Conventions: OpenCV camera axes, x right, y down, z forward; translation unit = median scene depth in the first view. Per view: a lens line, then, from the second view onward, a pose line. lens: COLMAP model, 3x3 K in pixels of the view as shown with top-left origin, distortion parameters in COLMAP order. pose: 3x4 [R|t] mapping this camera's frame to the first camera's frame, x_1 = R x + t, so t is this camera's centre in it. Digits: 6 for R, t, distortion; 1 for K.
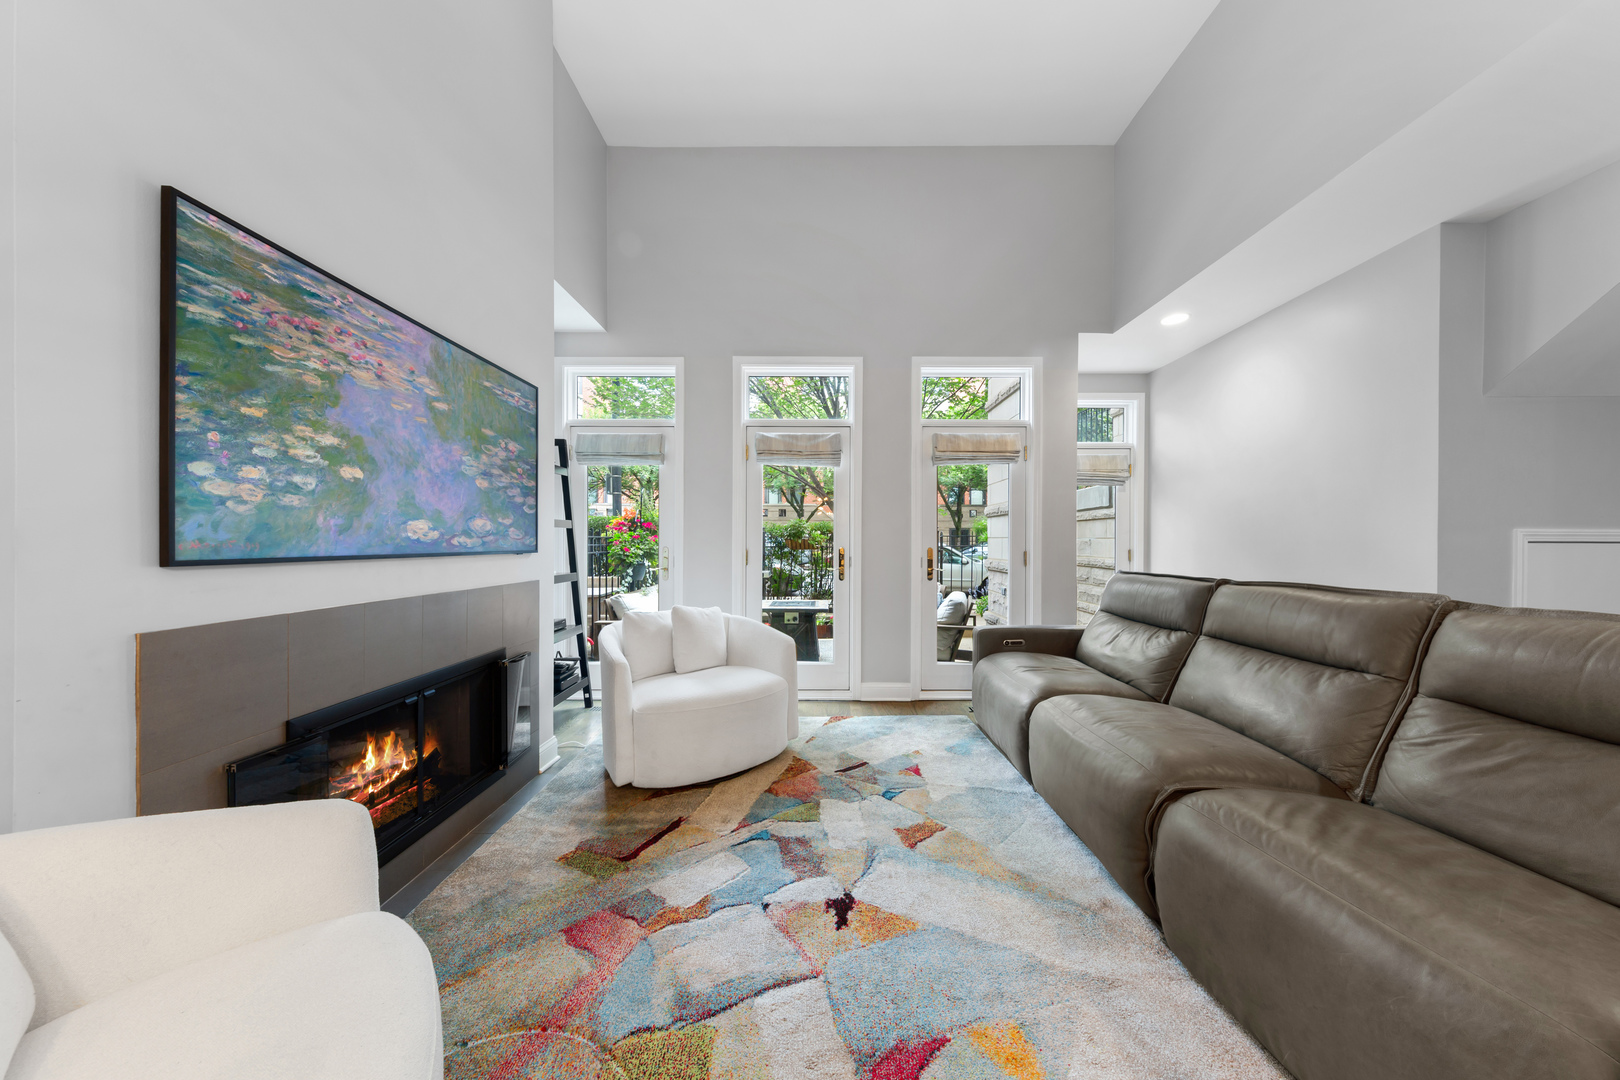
lens RADIAL K [[510.6, 0, 816.8], [0, 510.6, 542.8], [0, 0, 1]] dist [0.001168, 0.000048]
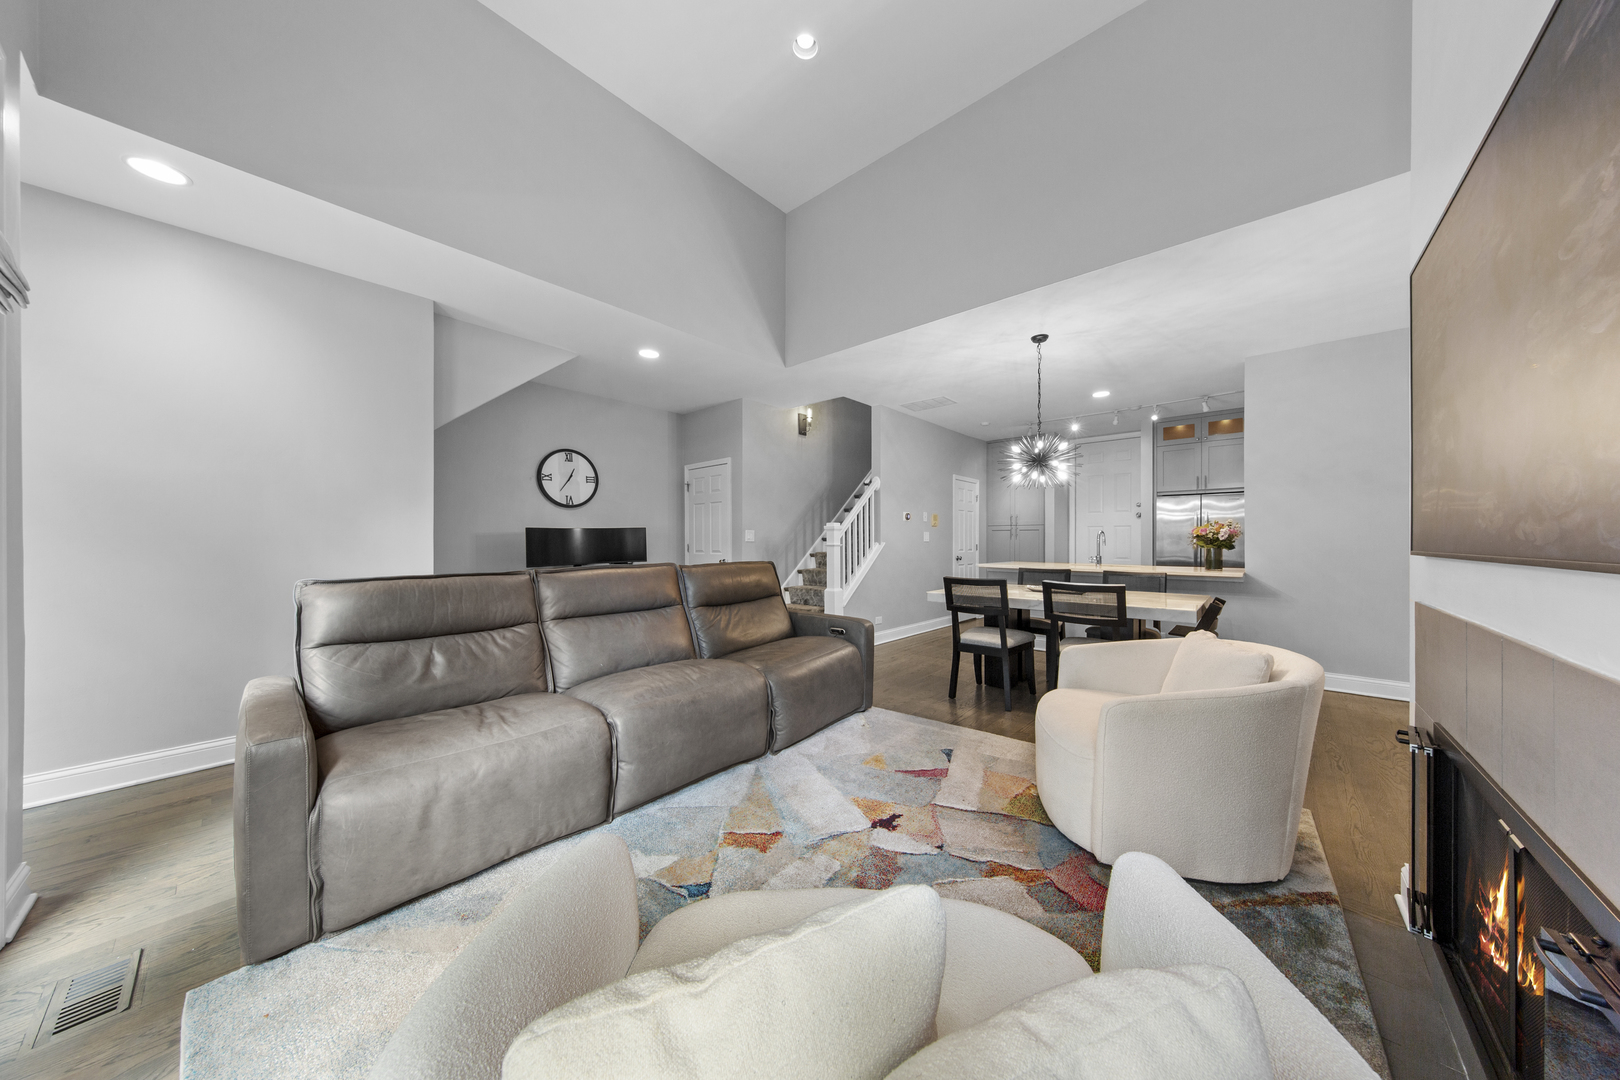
lens RADIAL K [[510.6, 0, 816.8], [0, 510.6, 542.8], [0, 0, 1]] dist [0.001168, 0.000048]
pose [[-0.754451, -0.003131, 0.656349, -0.592706], [-0.000638, 0.999992, 0.004036, 0.006293], [-0.656357, 0.002626, -0.754446, 1.873776]]
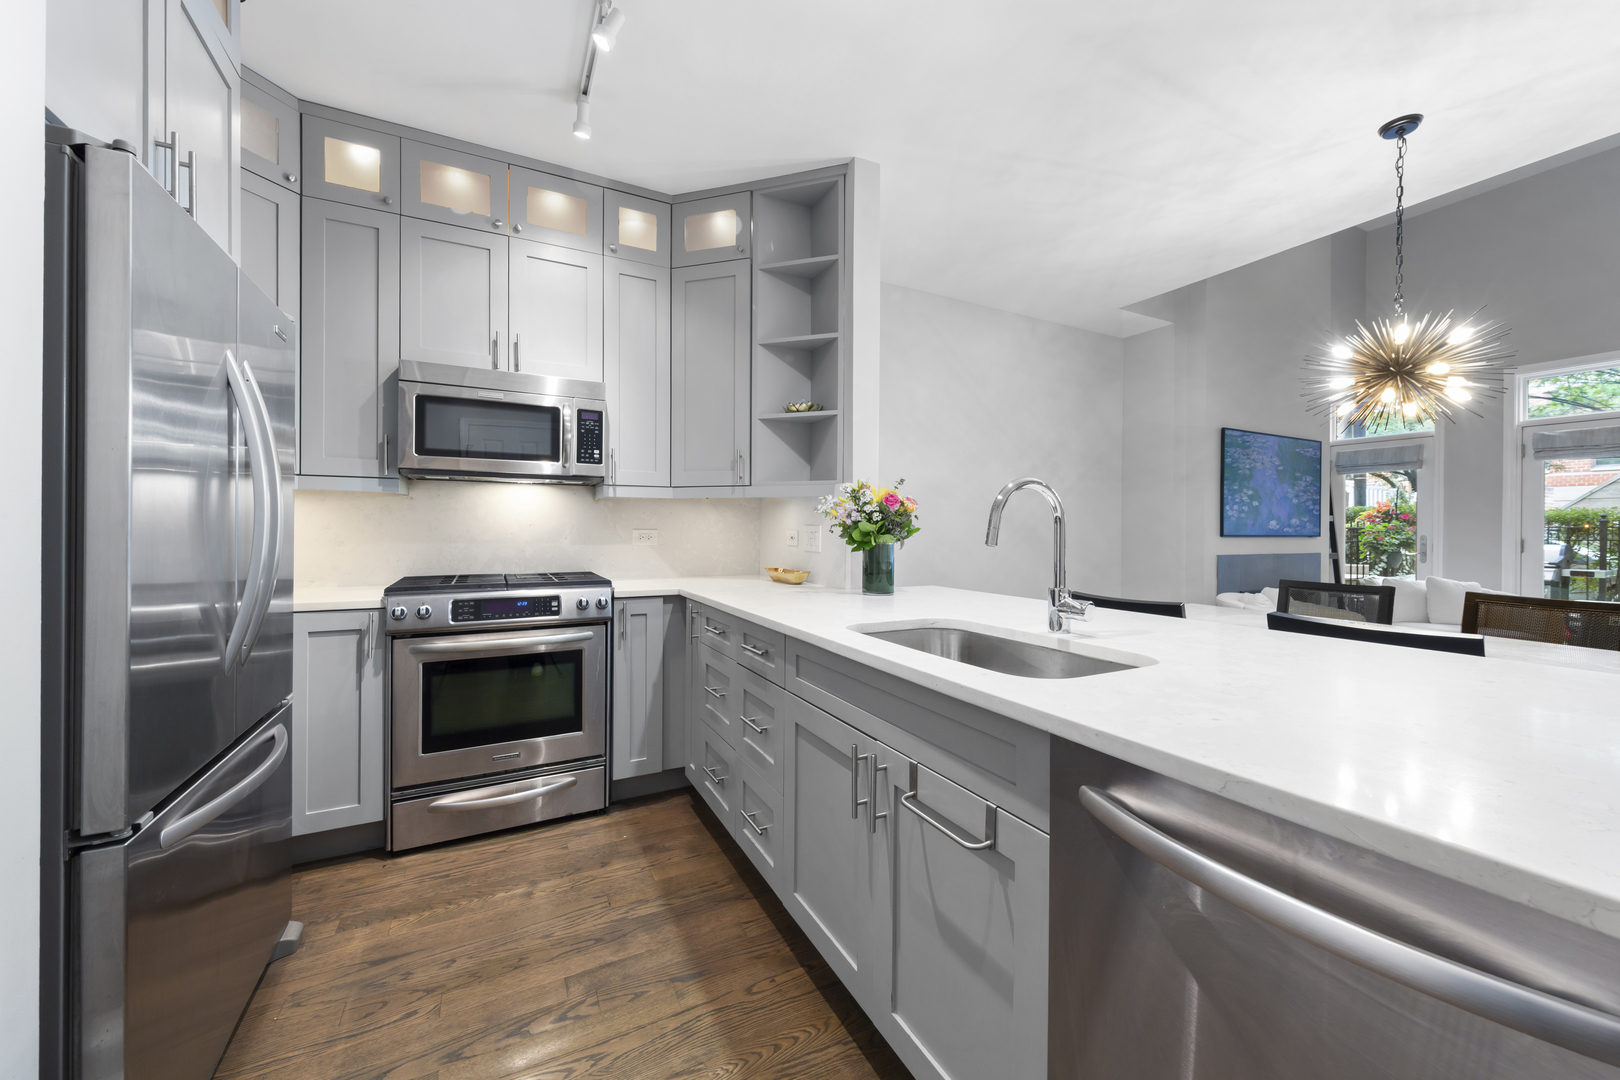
lens RADIAL K [[614.5, 0, 816.9], [0, 614.5, 529.5], [0, 0, 1]] dist [0.001338, 0.000176]
pose [[0.468814, 0.001640, -0.883295, 0.693081], [-0.007991, 0.999965, -0.002384, 0.018479], [0.883261, 0.008176, 0.468811, -2.085882]]
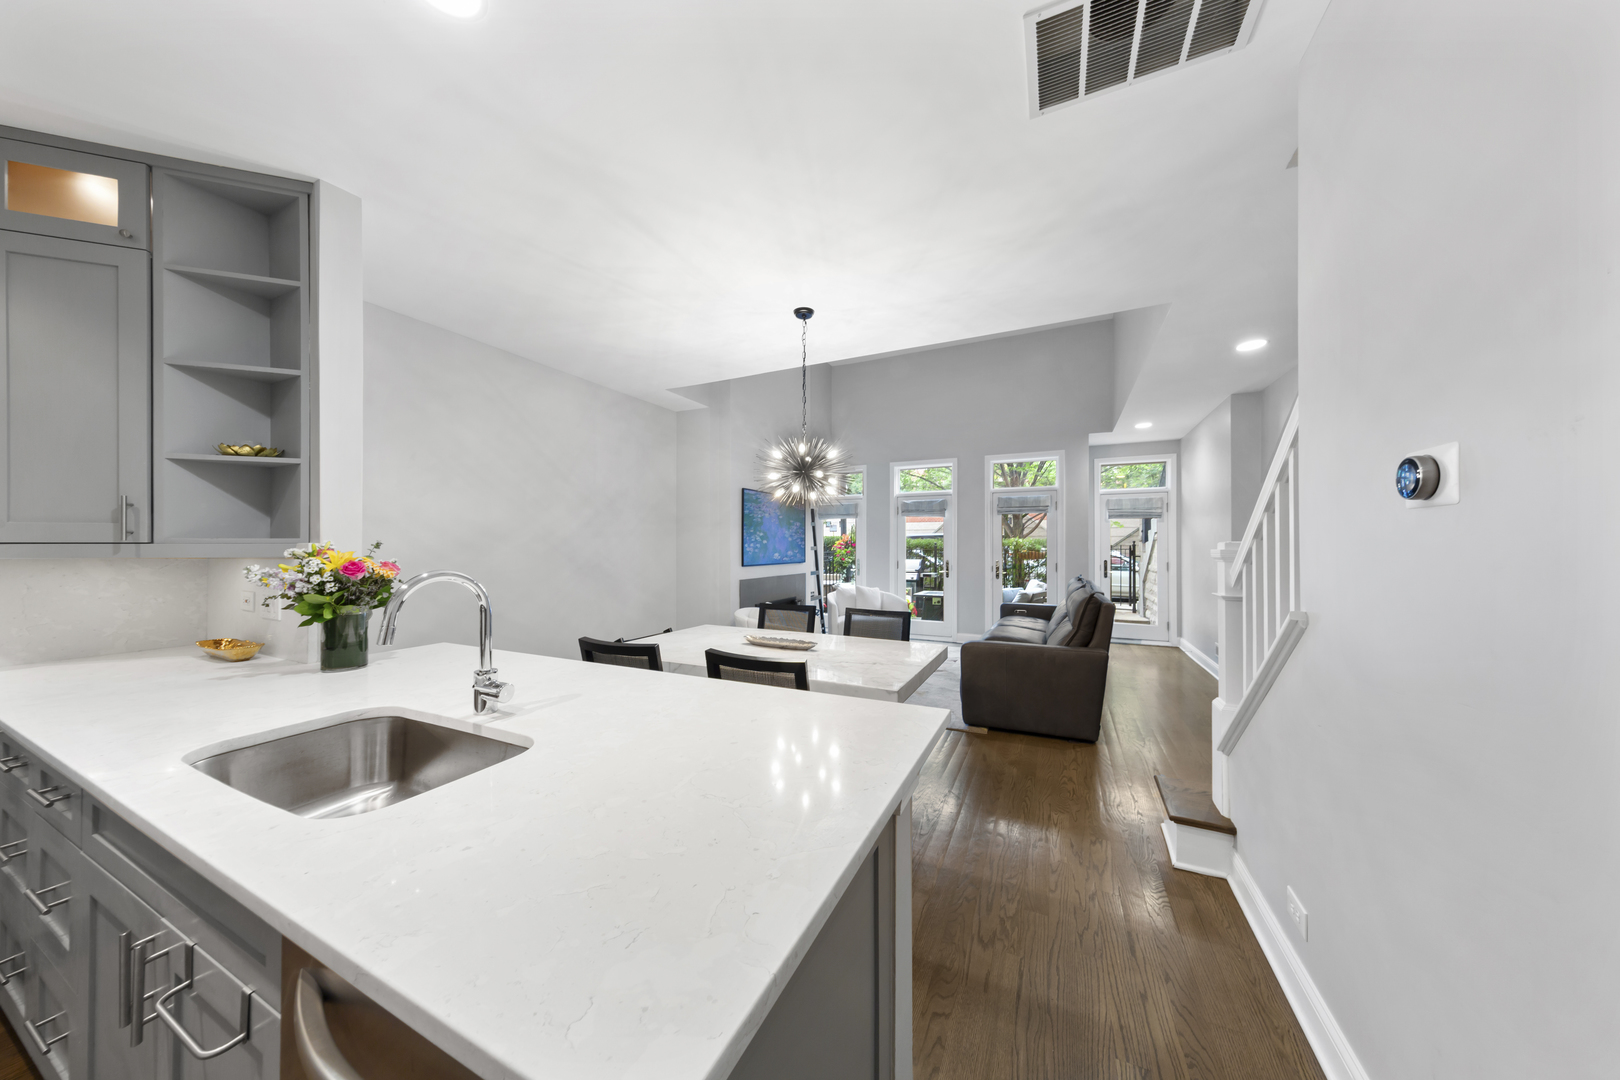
lens RADIAL K [[505.9, 0, 817.5], [0, 505.9, 543.5], [0, 0, 1]] dist [0.006281, -0.000115]
pose [[0.905983, -0.004164, -0.423293, 0.856247], [0.001444, 0.999976, -0.006745, -0.084264], [0.423311, 0.005499, 0.905968, -1.865480]]
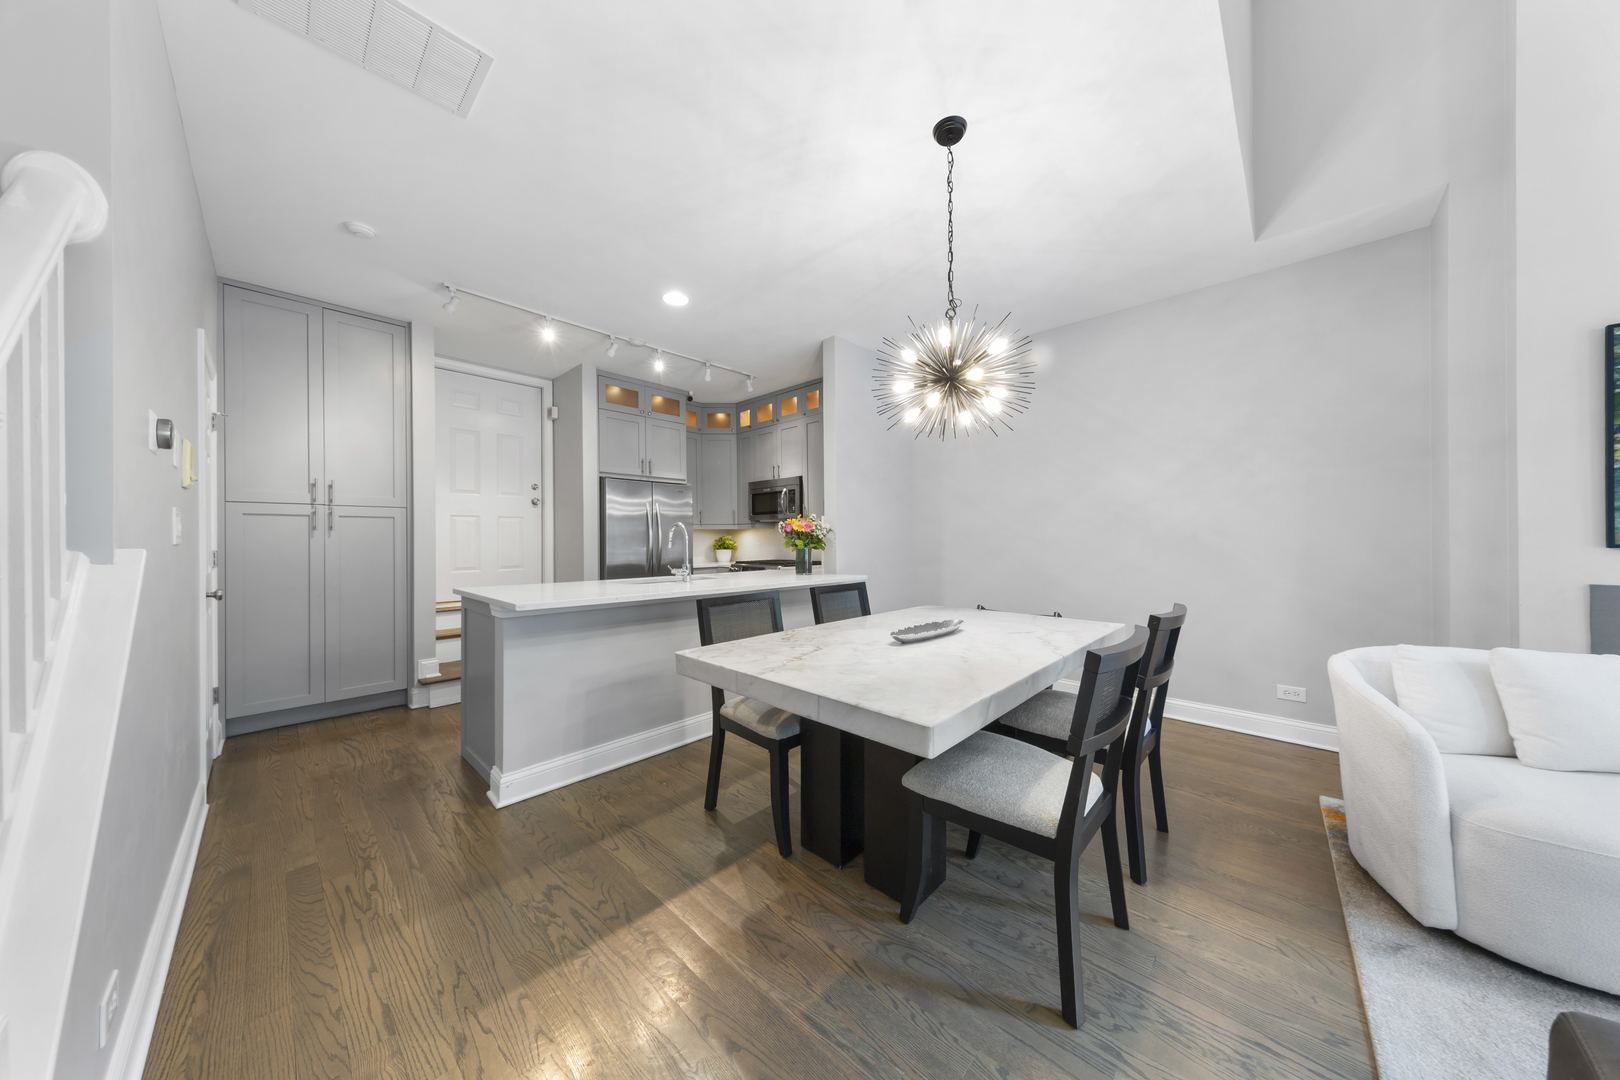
lens RADIAL K [[512.5, 0, 822.1], [0, 512.5, 538.1], [0, 0, 1]] dist [0.006755, -0.000095]
pose [[-0.678919, -0.000821, -0.734212, 1.097603], [0.001976, 0.999994, -0.002945, 0.008217], [0.734210, -0.003450, -0.678913, 0.154338]]
